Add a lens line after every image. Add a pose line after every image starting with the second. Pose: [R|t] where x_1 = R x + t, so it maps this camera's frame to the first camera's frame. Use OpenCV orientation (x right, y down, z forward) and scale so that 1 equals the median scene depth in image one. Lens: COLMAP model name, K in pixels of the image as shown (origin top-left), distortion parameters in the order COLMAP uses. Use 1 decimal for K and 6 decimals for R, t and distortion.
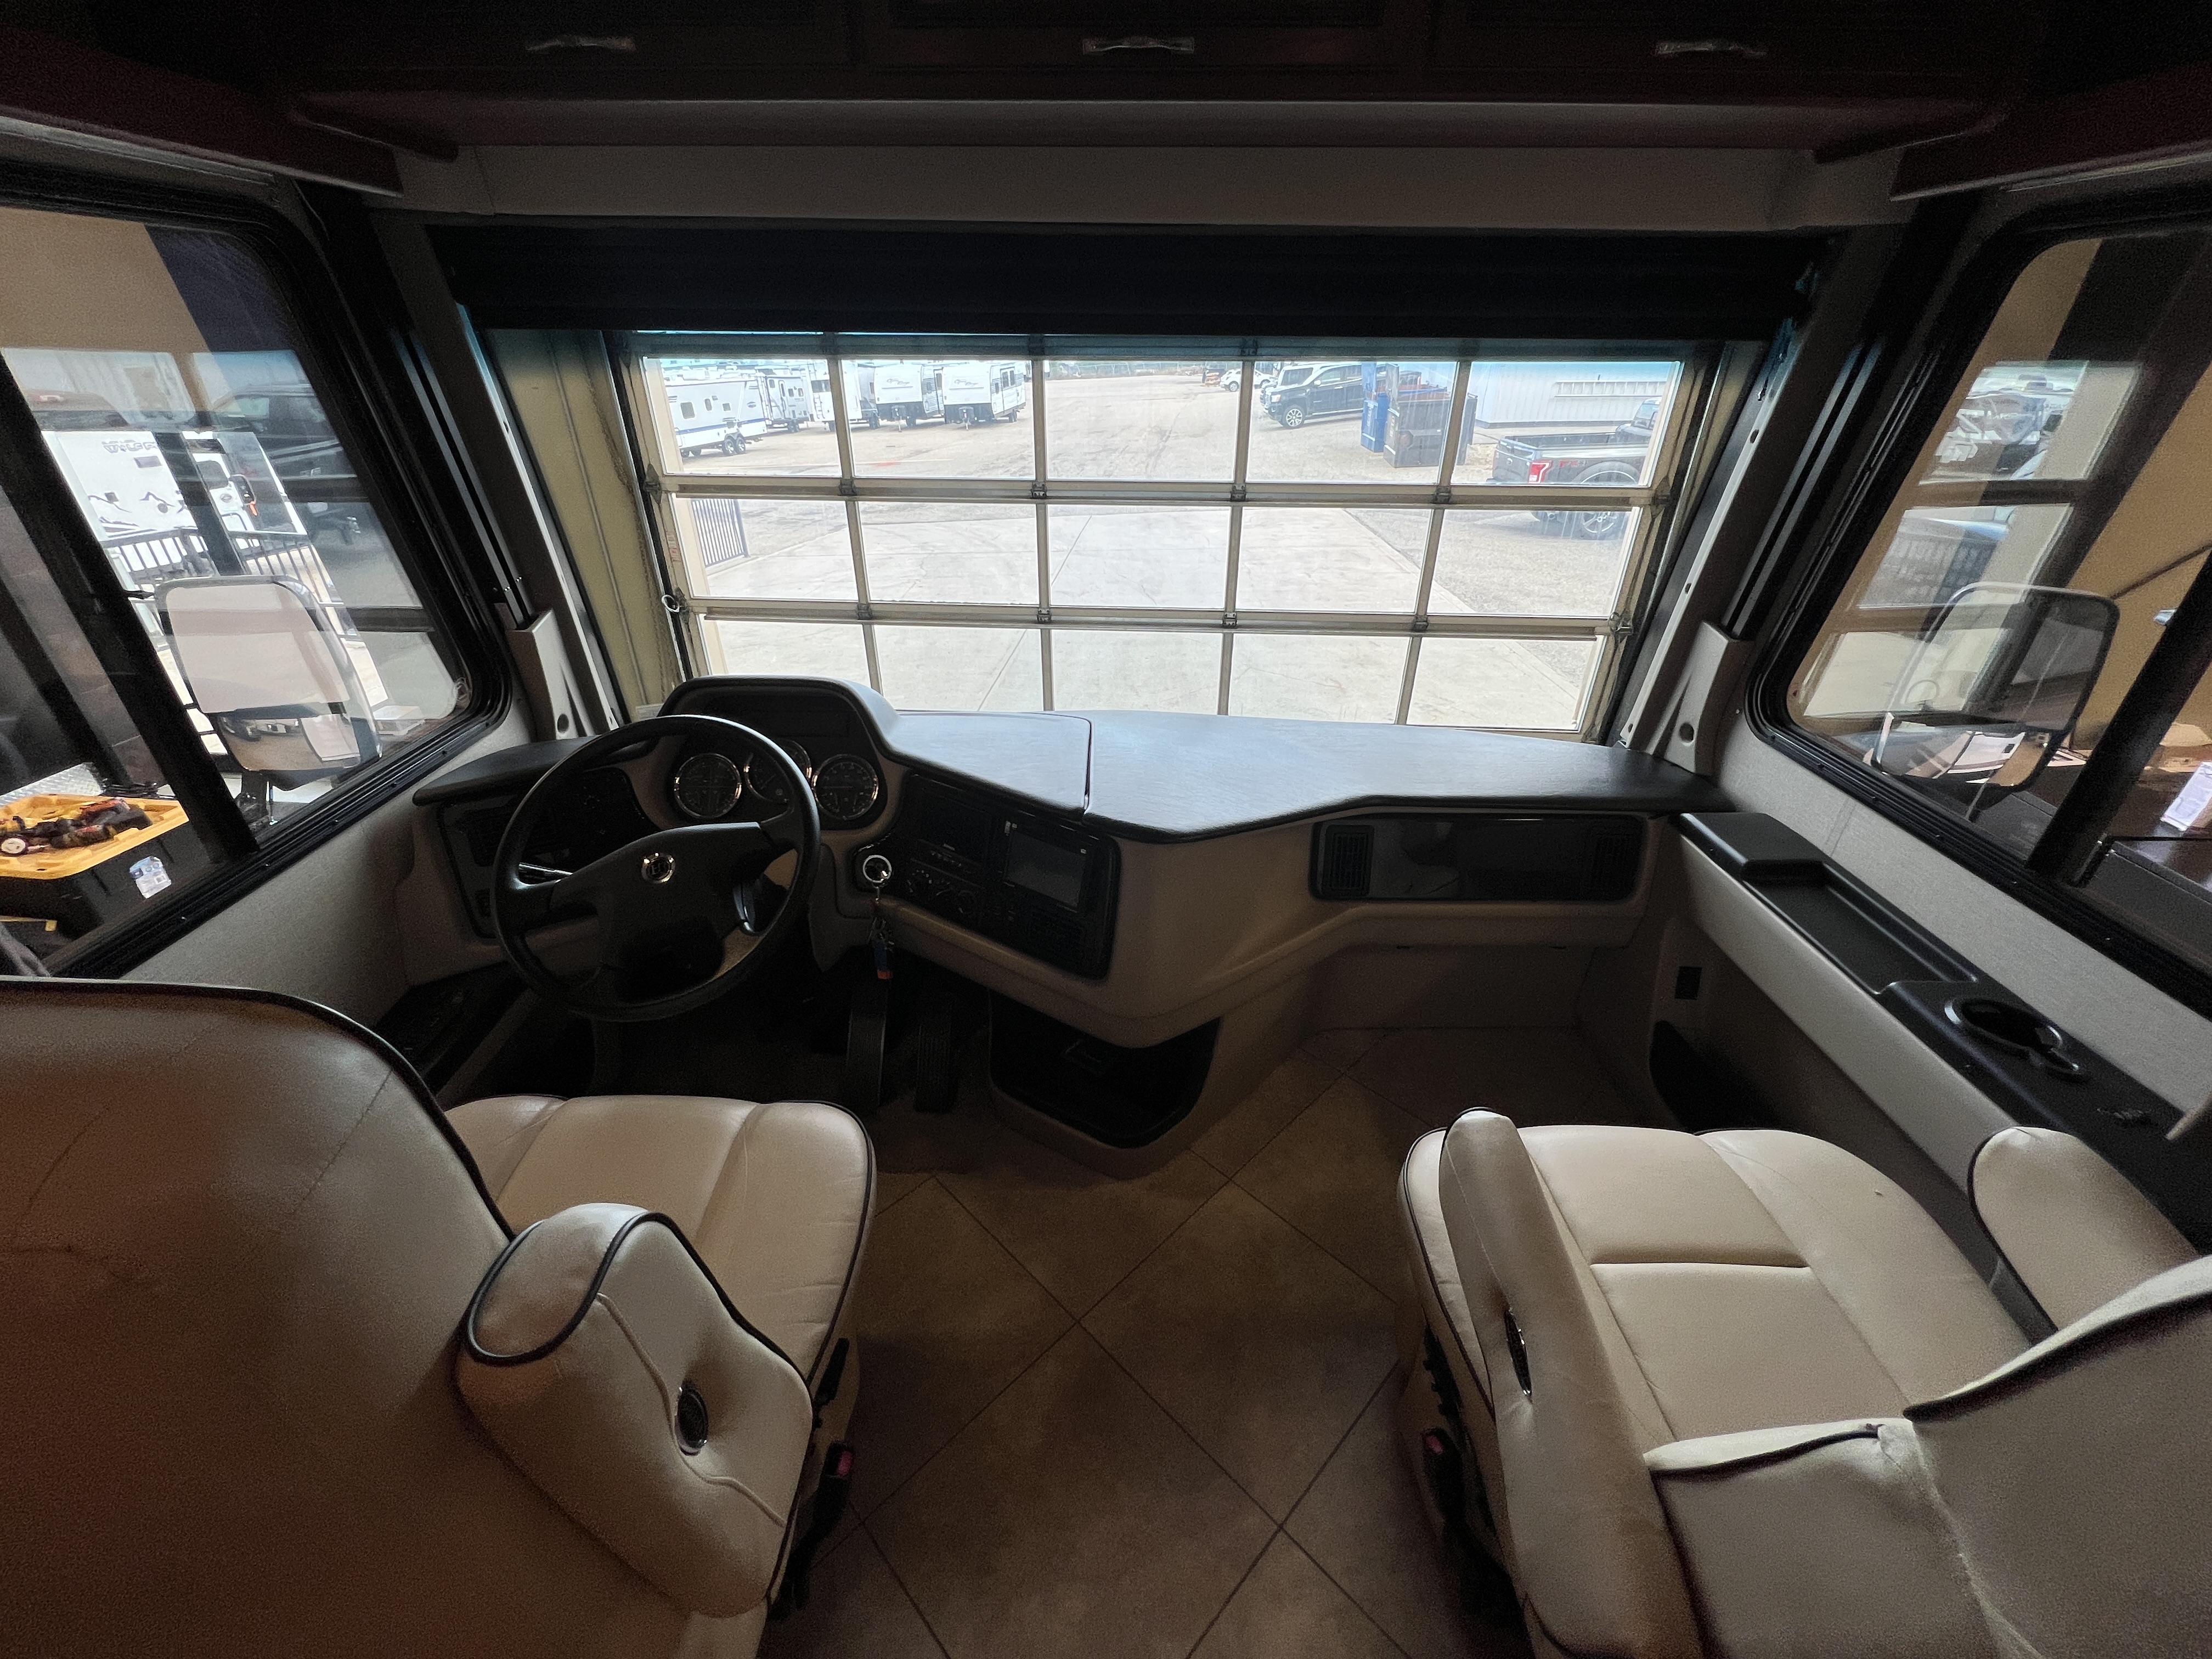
lens RADIAL K [[884.1, 0, 1101.5], [0, 884.1, 824.4], [0, 0, 1]] dist [-0.000229, -0.000313]
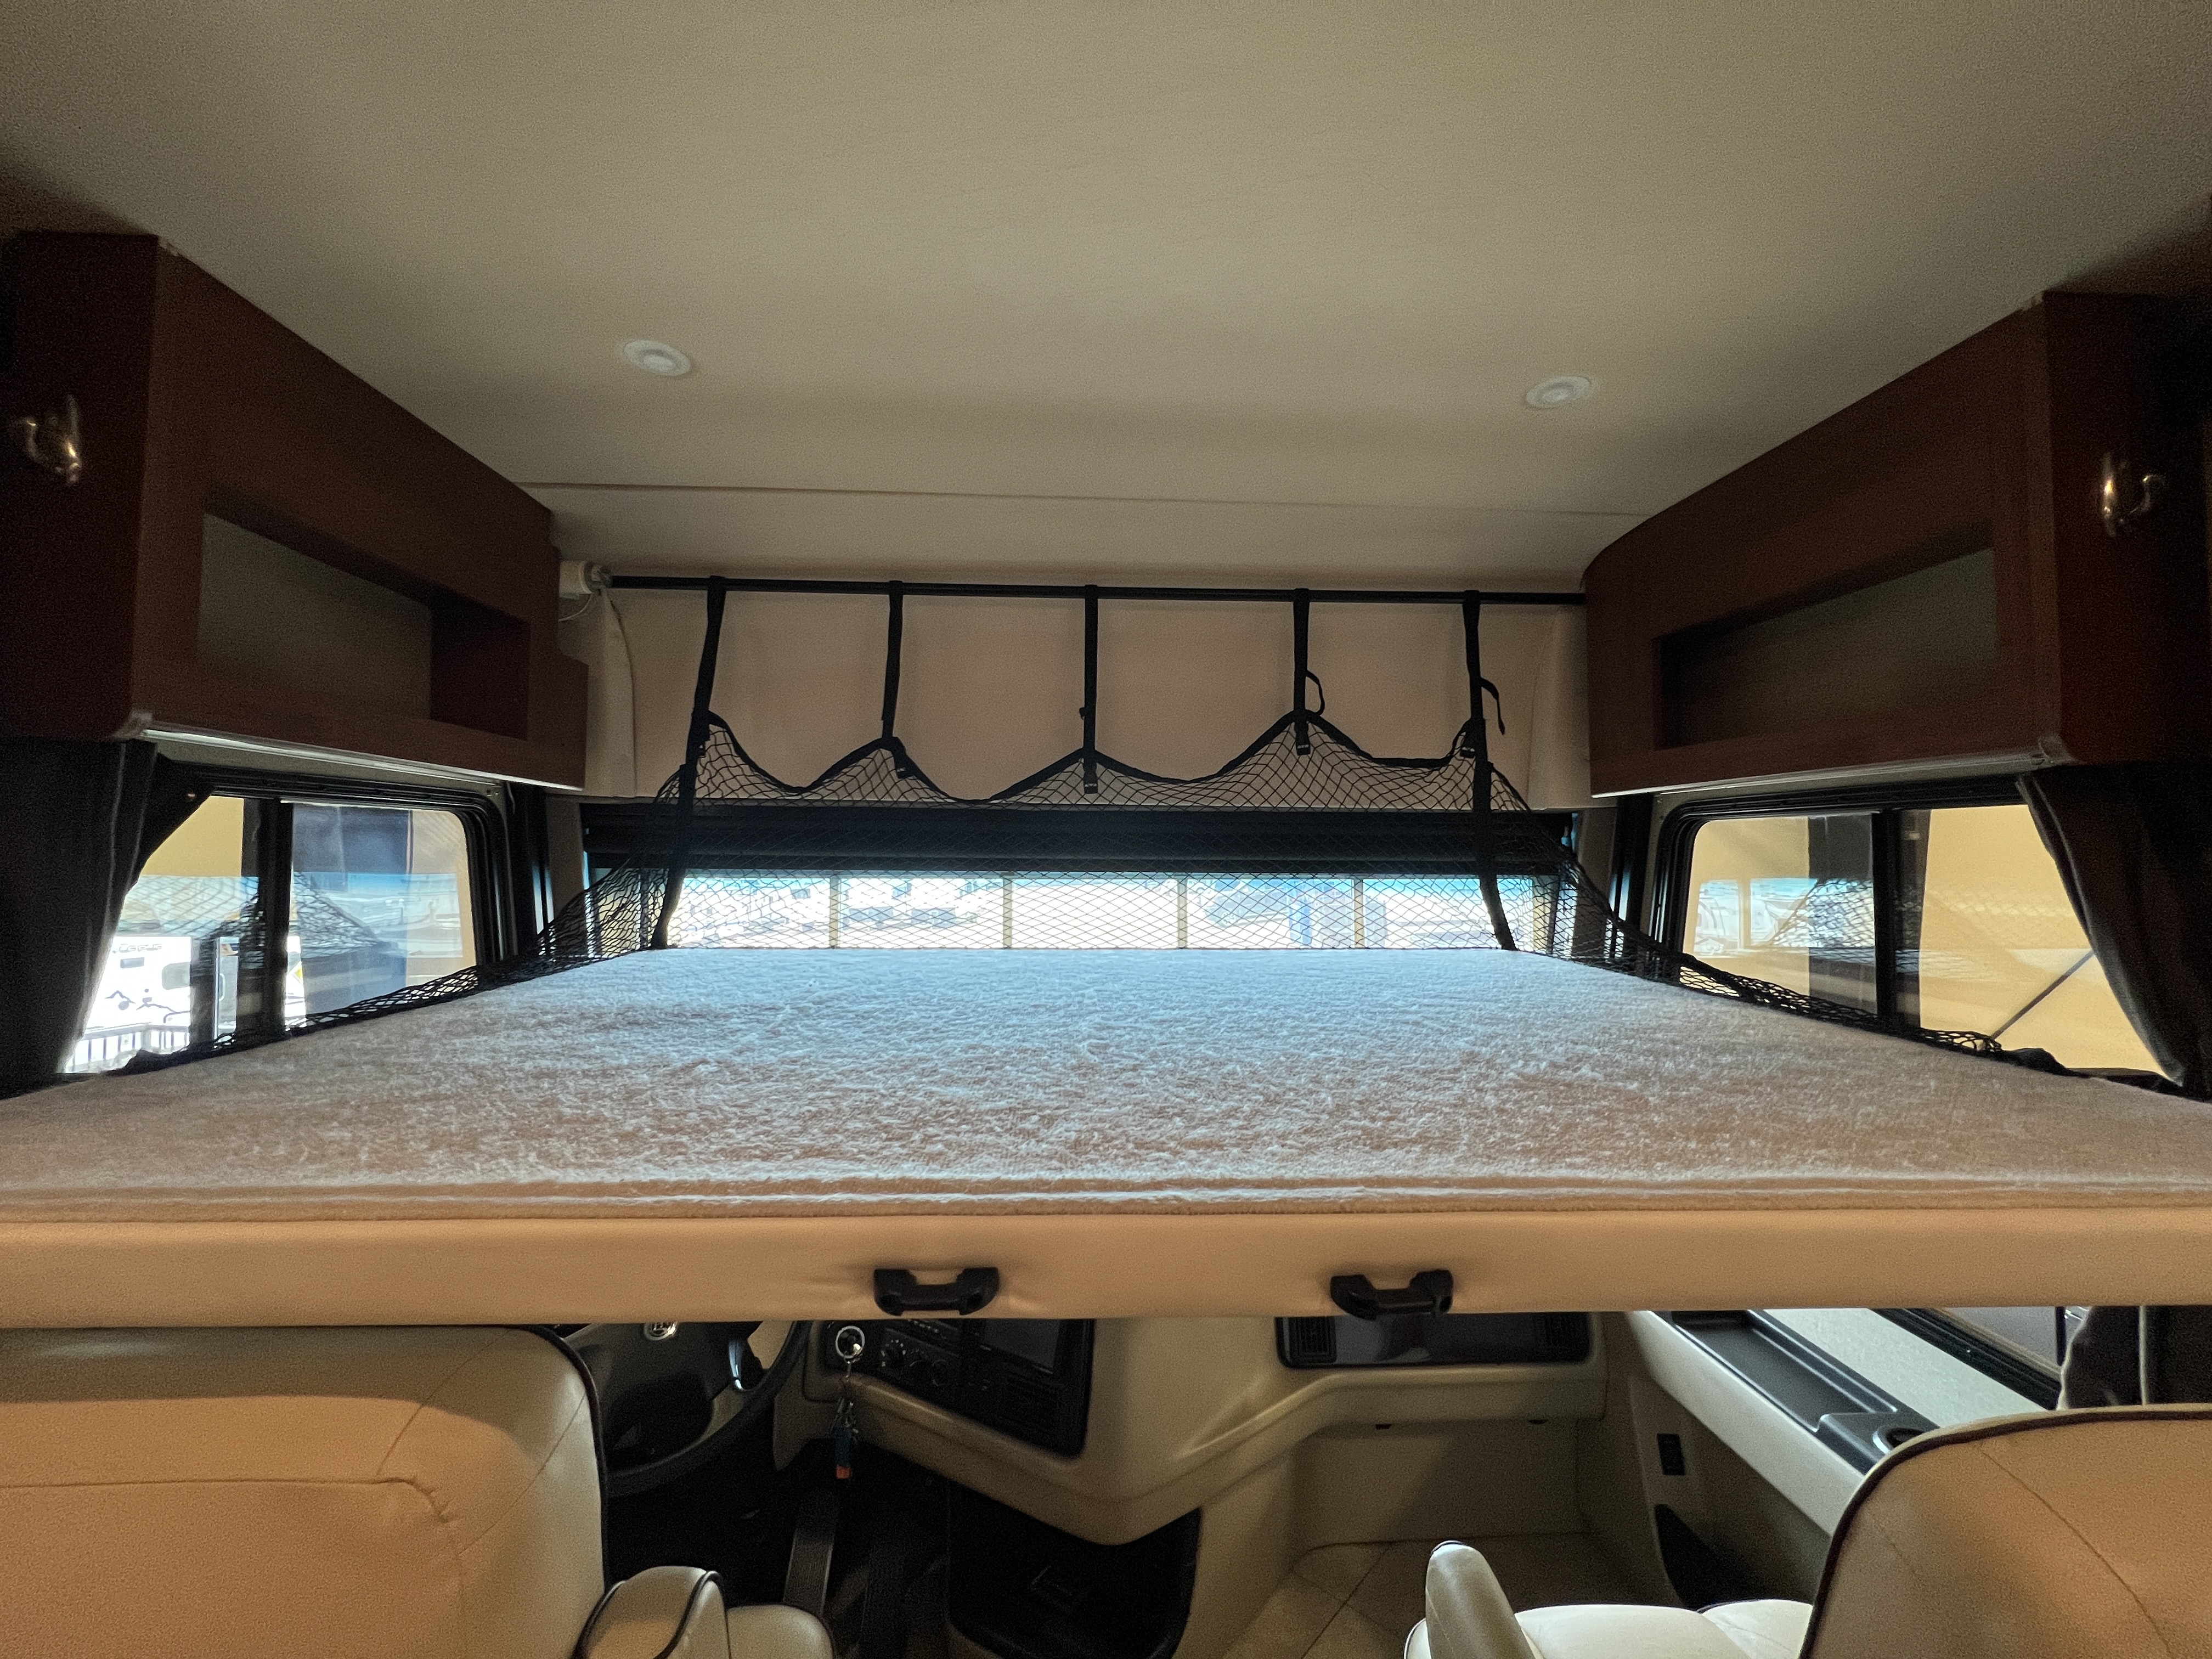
lens RADIAL K [[884.1, 0, 1101.5], [0, 884.1, 824.4], [0, 0, 1]] dist [-0.000229, -0.000313]
pose [[0.998538, 0.002362, 0.053996, -0.022897], [0.025632, 0.858860, -0.511569, 0.063557], [-0.047584, 0.512206, 0.857544, -0.169452]]
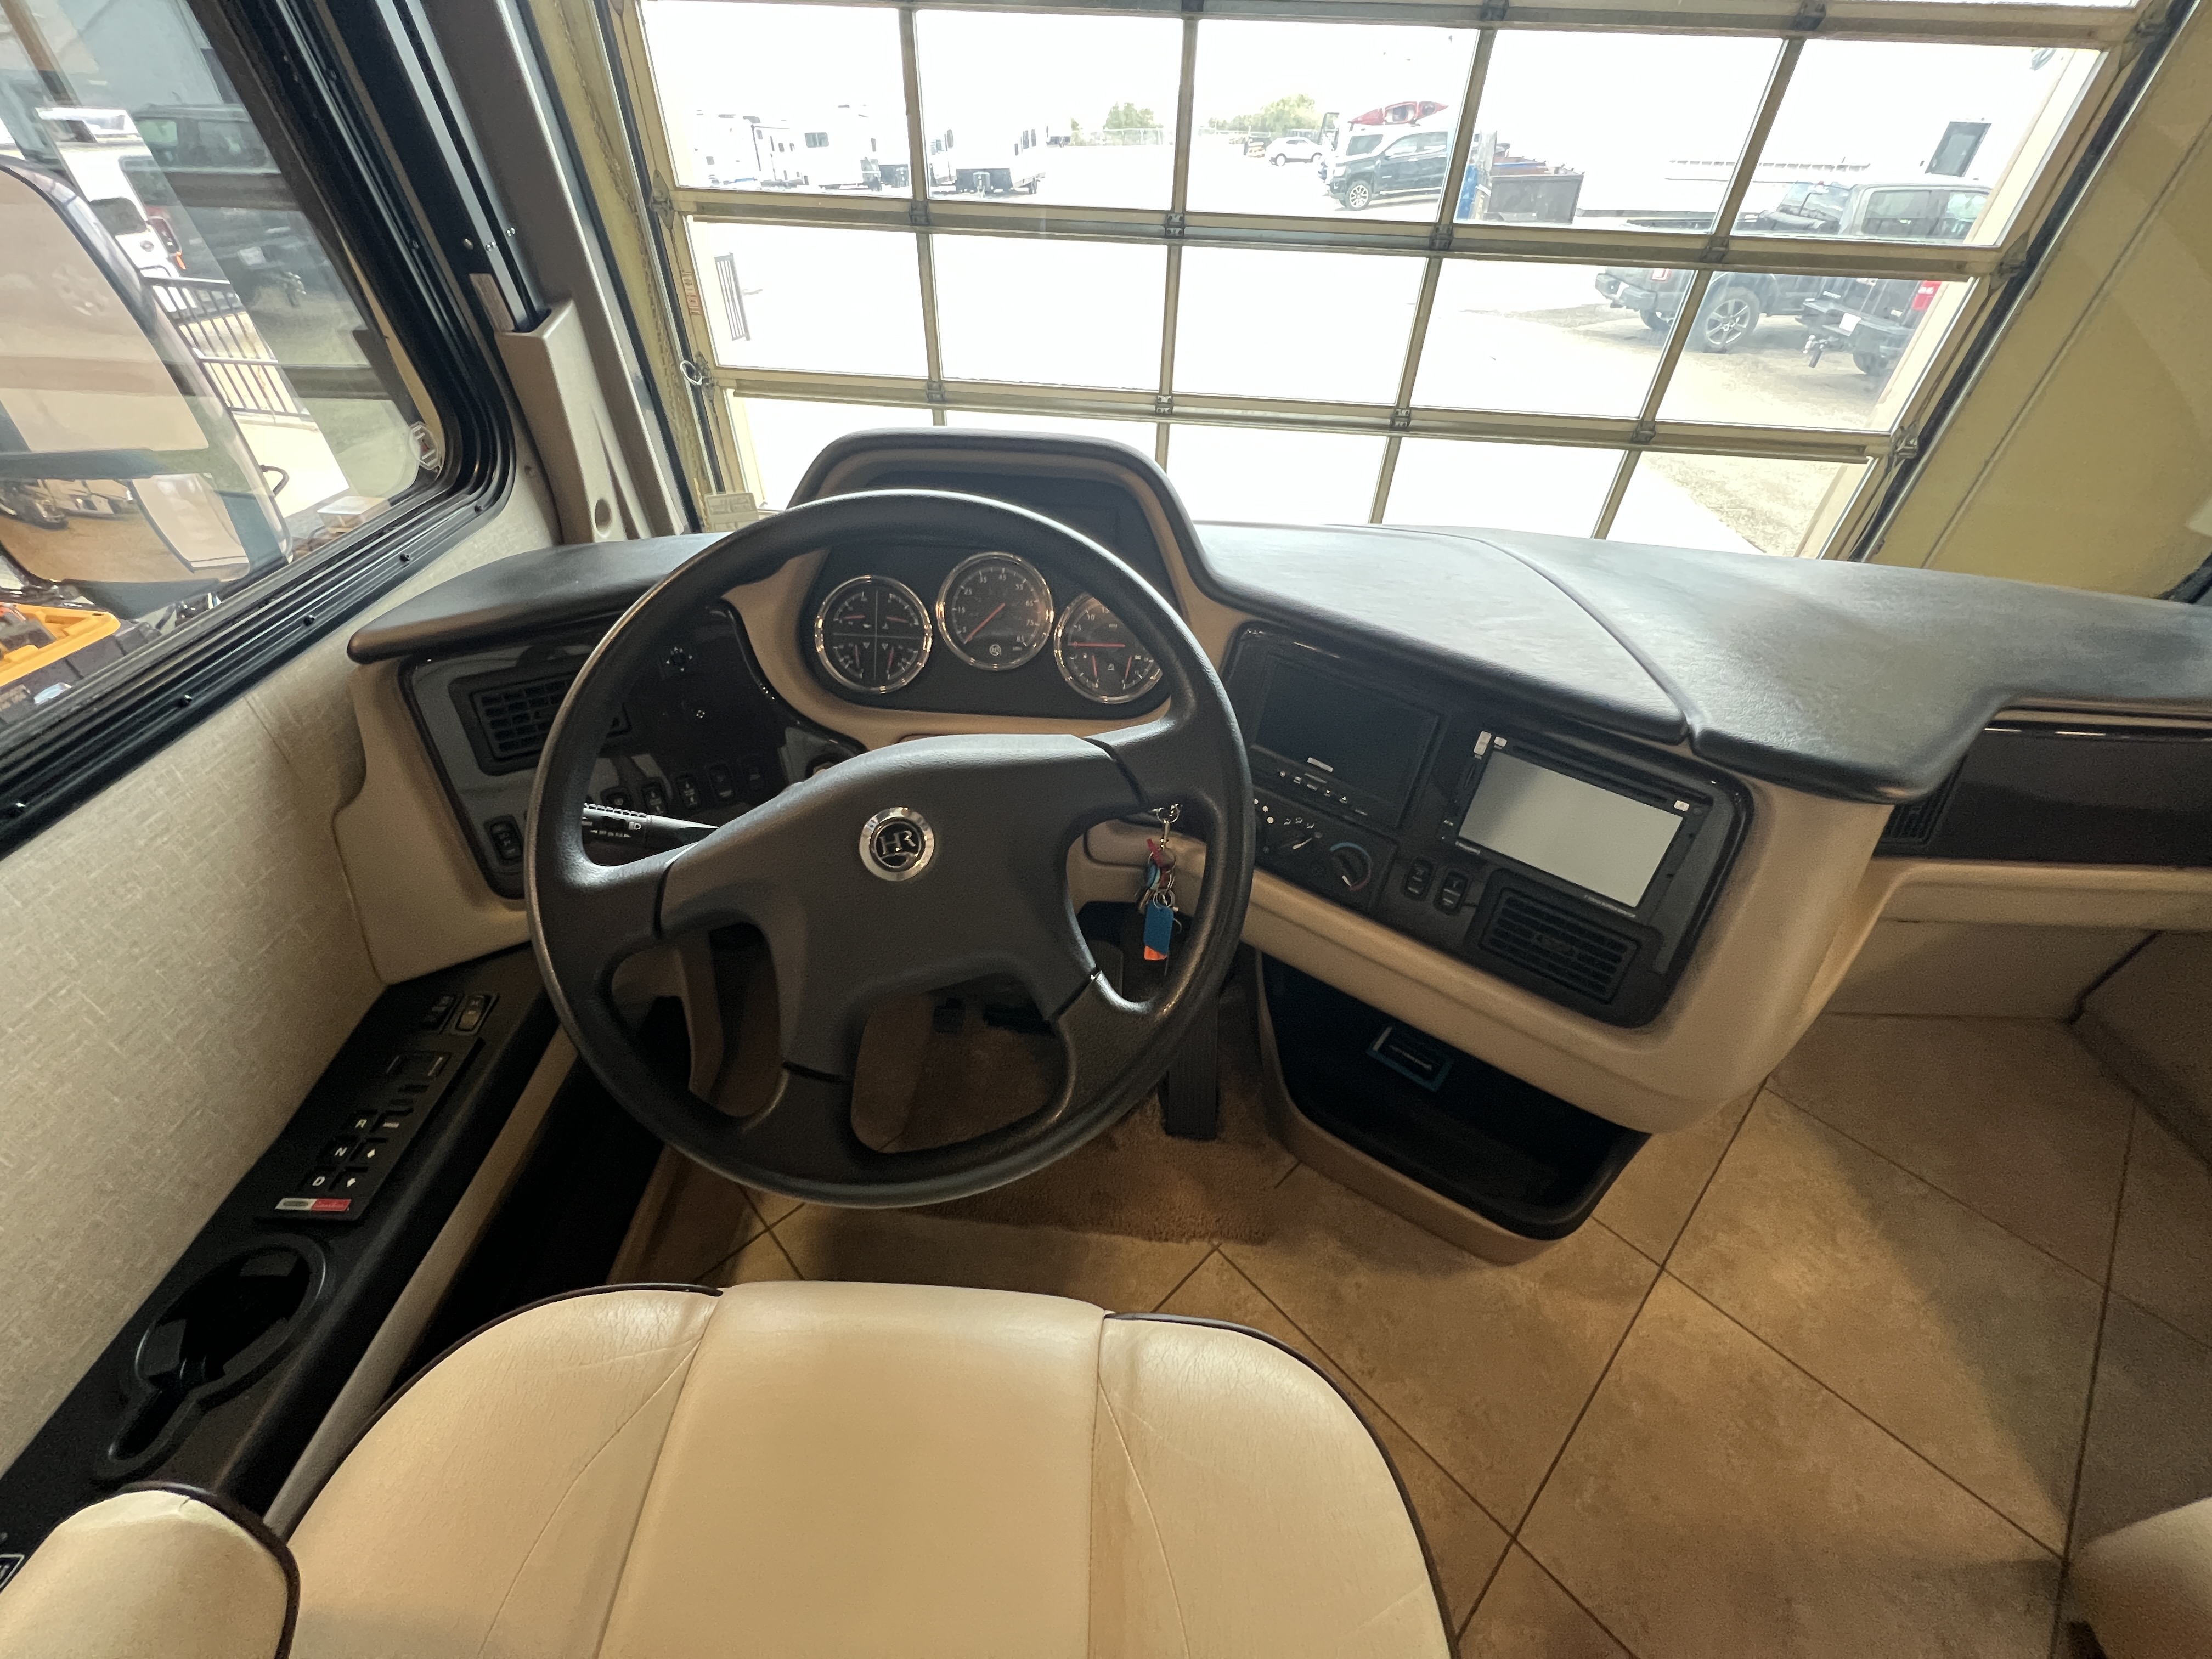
lens RADIAL K [[884.1, 0, 1101.5], [0, 884.1, 824.4], [0, 0, 1]] dist [-0.000229, -0.000313]
pose [[0.999381, 0.035182, 0.000821, -0.289112], [-0.034728, 0.982158, 0.184824, -0.033308], [0.005696, -0.184738, 0.982771, 0.408756]]
